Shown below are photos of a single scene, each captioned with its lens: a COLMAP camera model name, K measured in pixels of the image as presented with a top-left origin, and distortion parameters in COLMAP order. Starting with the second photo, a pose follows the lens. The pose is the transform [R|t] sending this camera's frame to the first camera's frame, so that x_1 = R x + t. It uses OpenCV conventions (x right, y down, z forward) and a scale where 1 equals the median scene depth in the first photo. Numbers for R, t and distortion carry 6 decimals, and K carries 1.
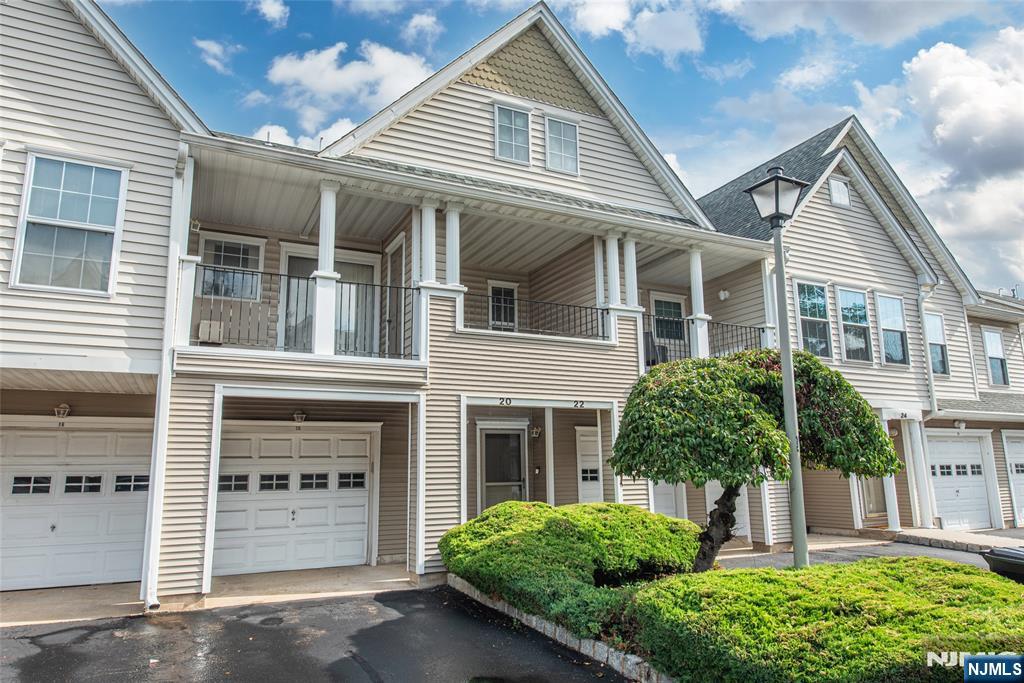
lens RADIAL K [[653.7, 0, 511.2], [0, 653.7, 341.7], [0, 0, 1]] dist [0.000602, -0.002855]
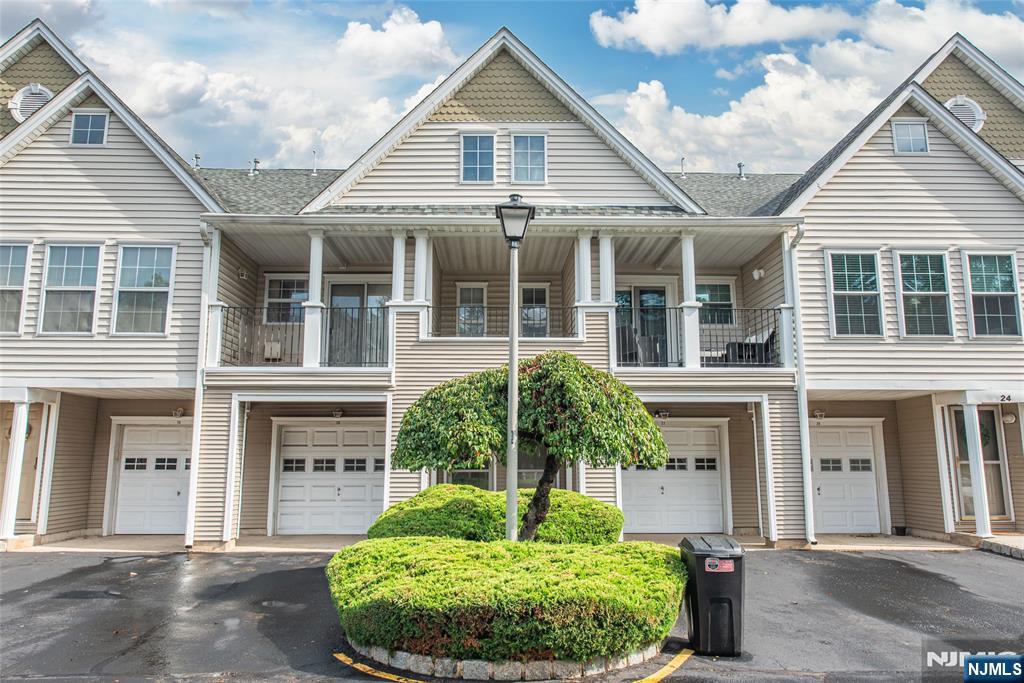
lens RADIAL K [[692.7, 0, 512.0], [0, 692.7, 340.6], [0, 0, 1]] dist [-0.003381, 0.003640]
pose [[0.904853, -0.058422, -0.421697, 0.569210], [0.070004, 0.997474, 0.012018, -0.018185], [0.419929, -0.040395, 0.906657, -0.061797]]
